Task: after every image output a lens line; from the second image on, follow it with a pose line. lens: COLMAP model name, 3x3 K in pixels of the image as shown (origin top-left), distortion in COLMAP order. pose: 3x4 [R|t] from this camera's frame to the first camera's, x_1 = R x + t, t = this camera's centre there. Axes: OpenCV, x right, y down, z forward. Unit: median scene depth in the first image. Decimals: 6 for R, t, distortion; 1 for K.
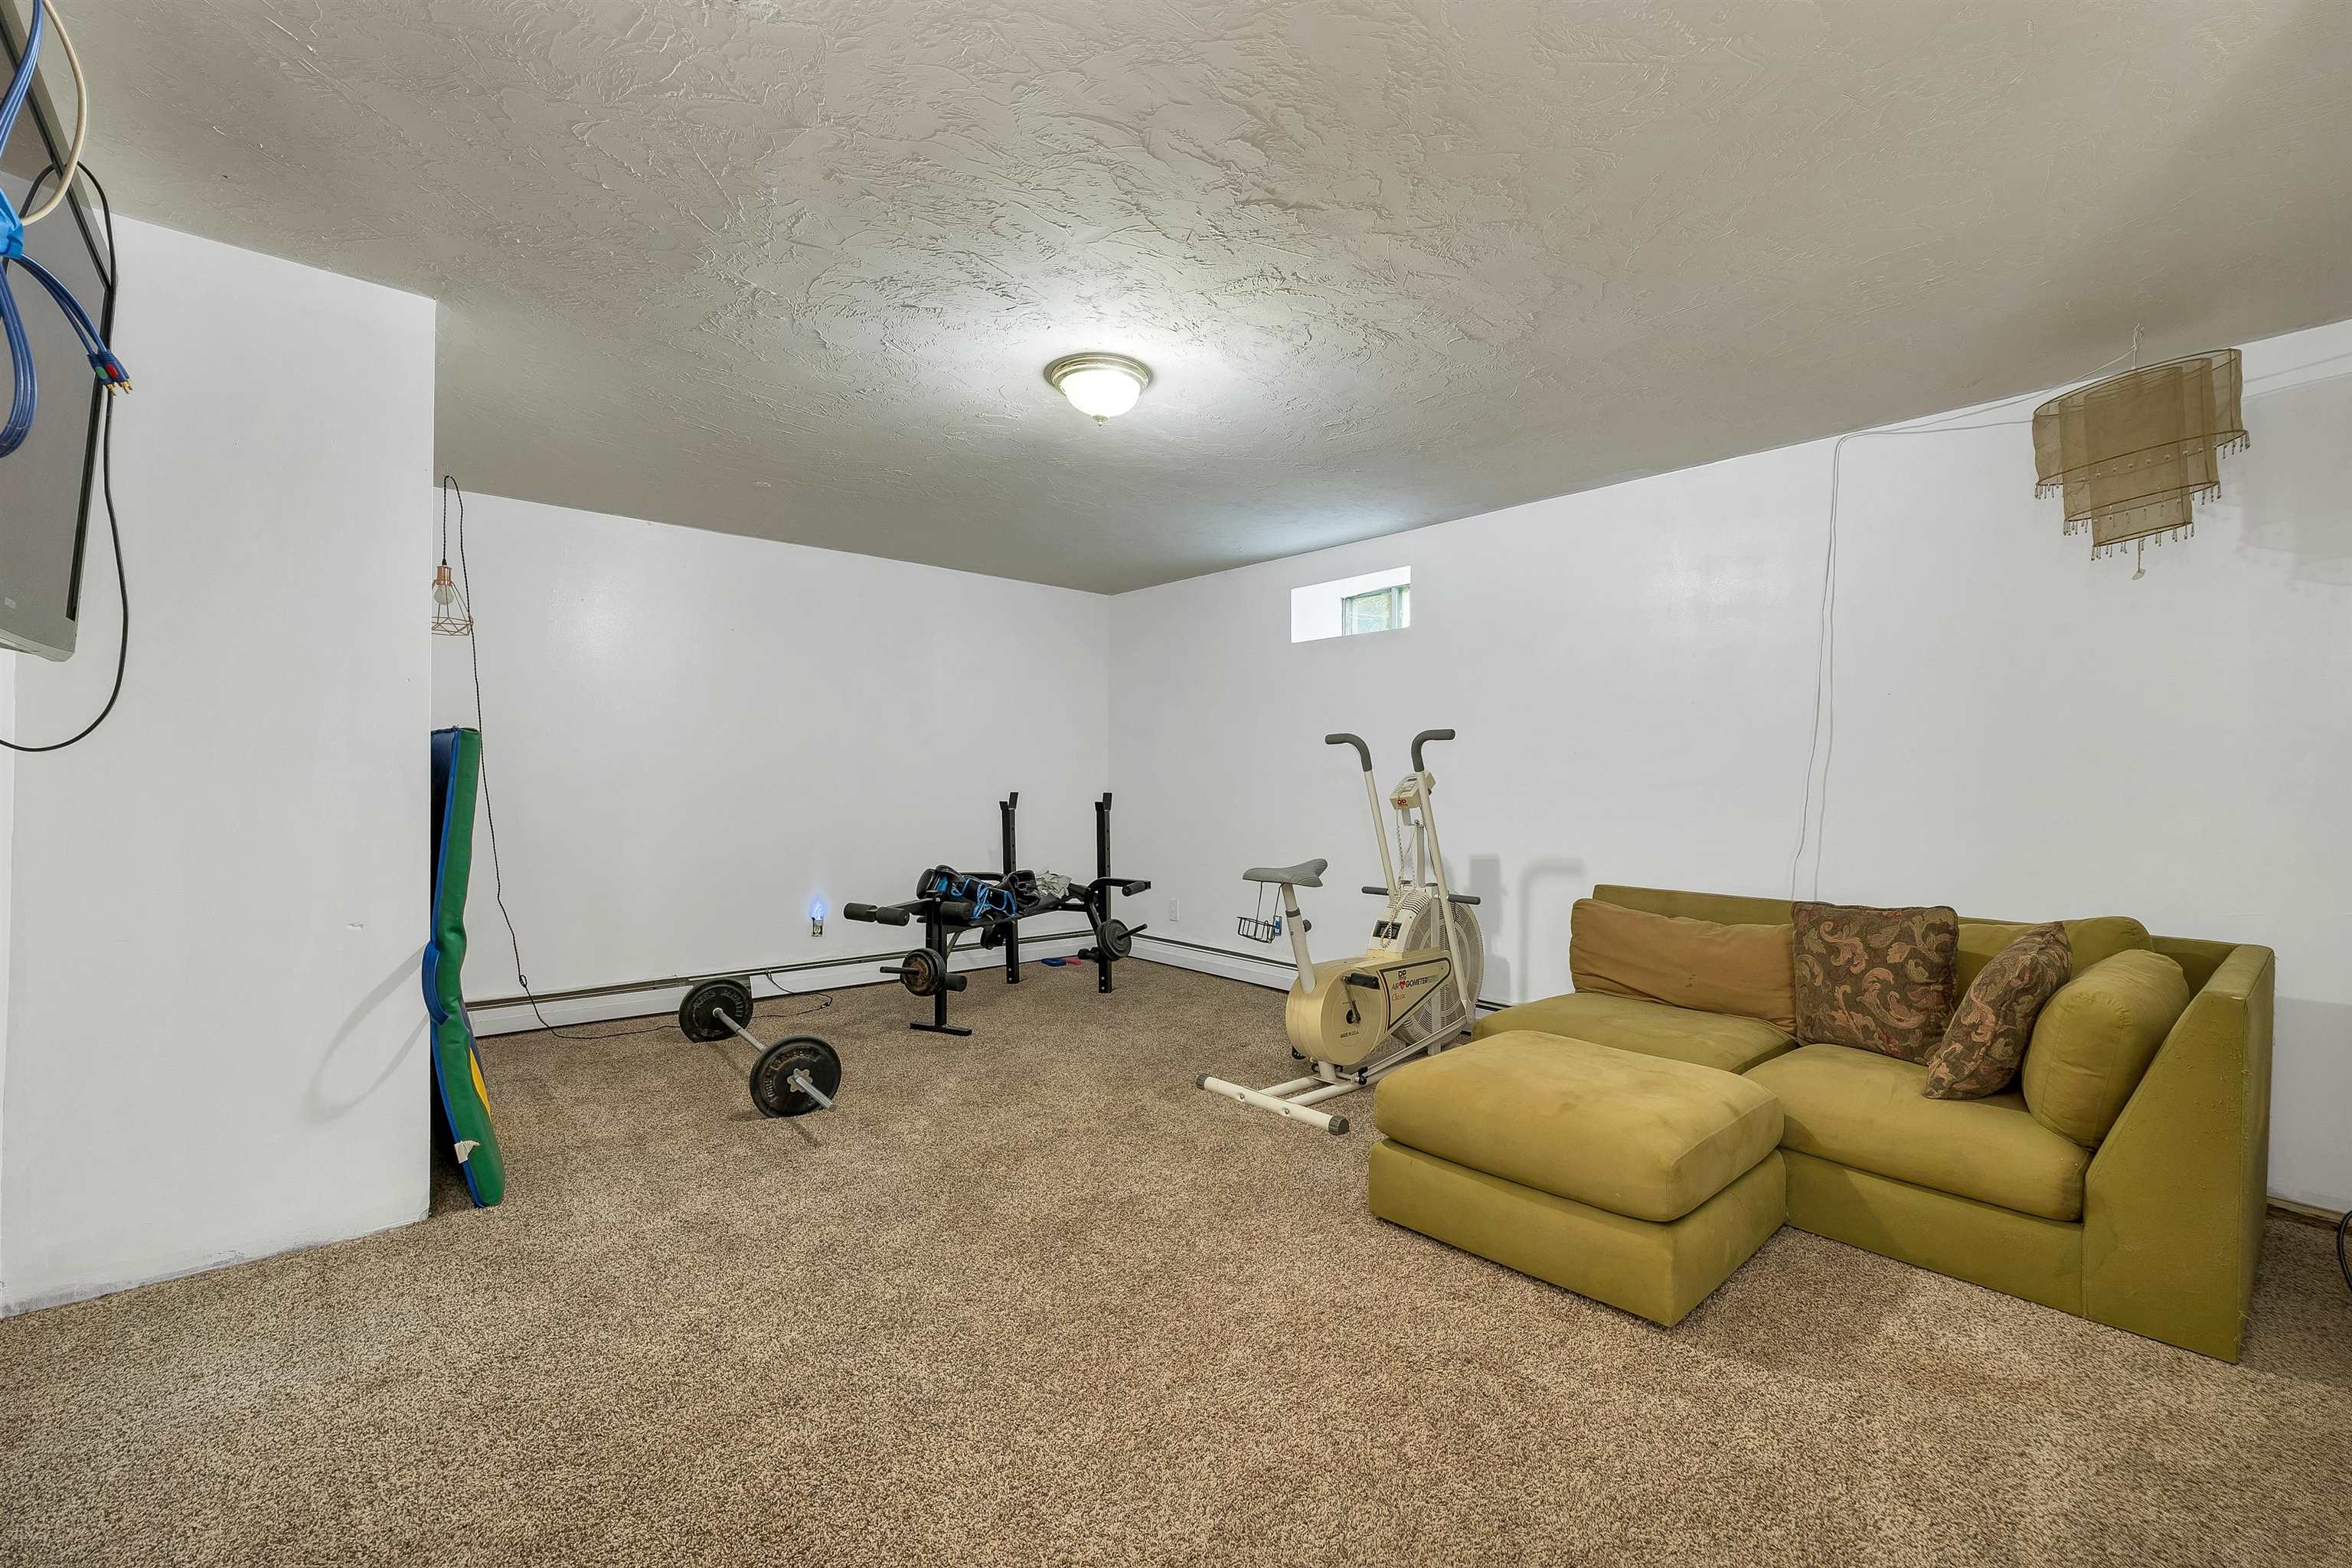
lens RADIAL K [[977.8, 0, 1176.0], [0, 977.8, 784.0], [0, 0, 1]] dist [0.001059, 0.000144]
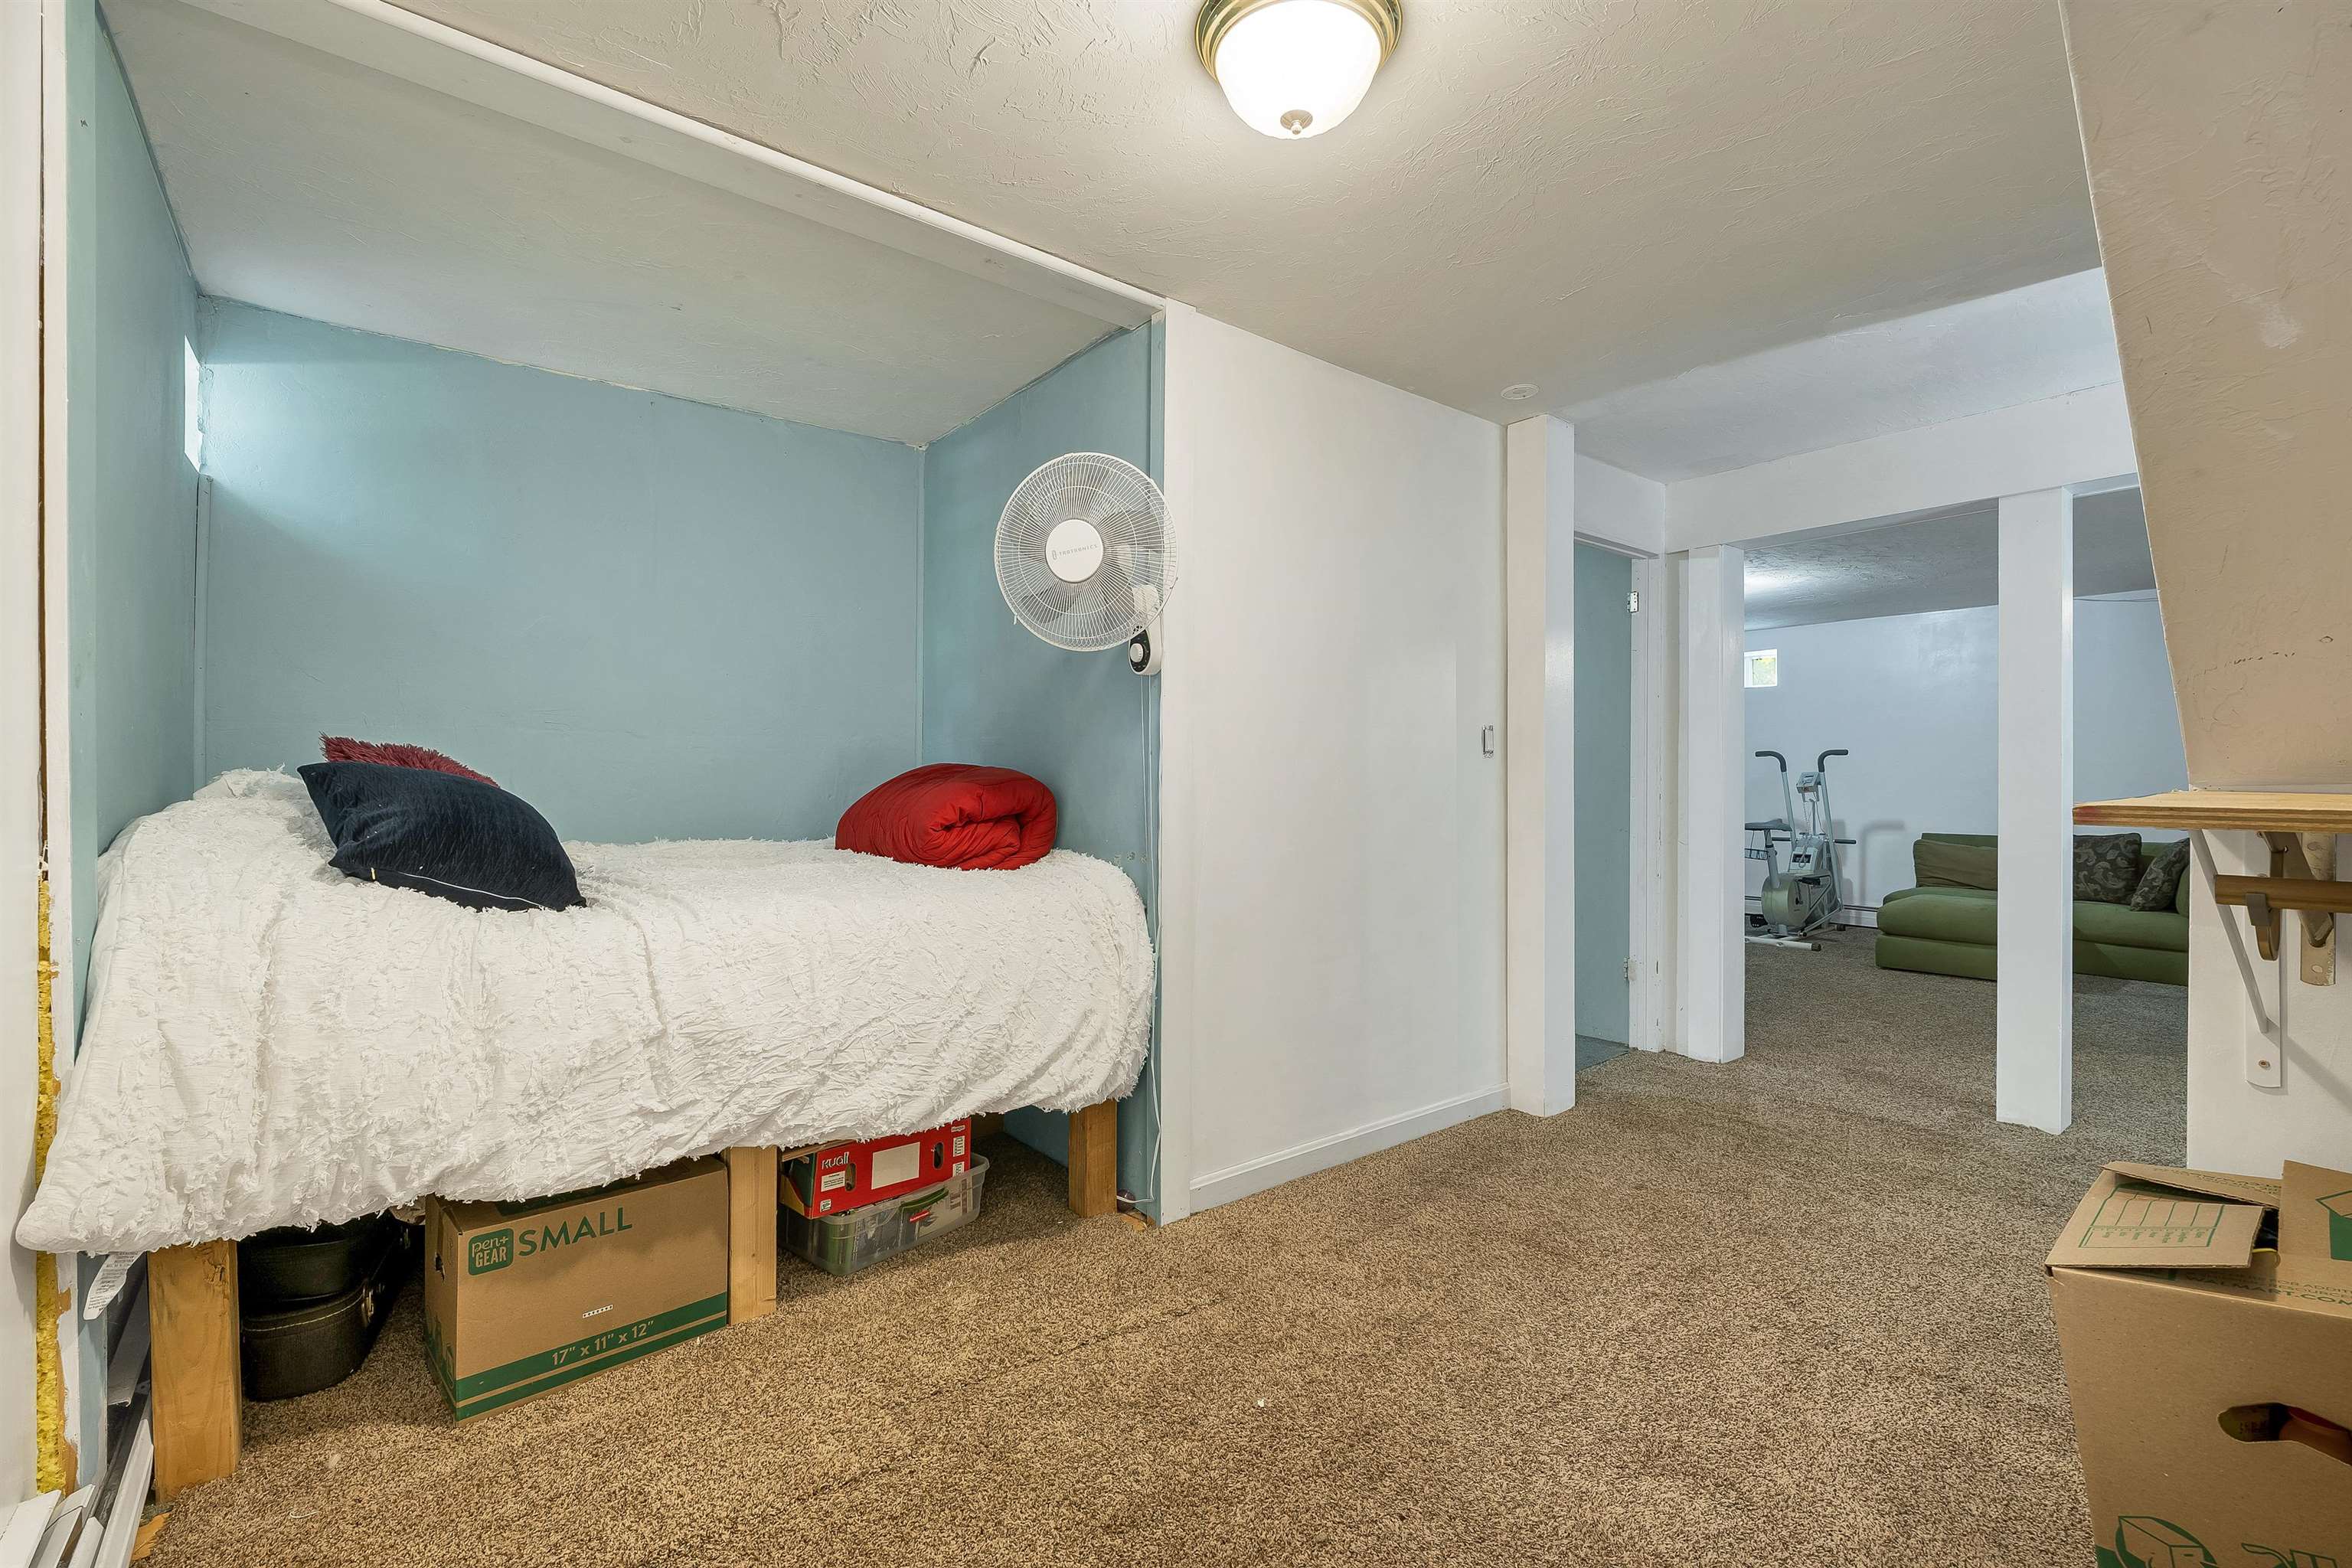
lens RADIAL K [[994.2, 0, 1176.0], [0, 994.2, 784.0], [0, 0, 1]] dist [0.000277, 0.000261]
pose [[0.998911, -0.005787, -0.046298, -1.159858], [0.006010, 0.999971, 0.004690, -0.008137], [0.046269, -0.004963, 0.998917, -1.223969]]
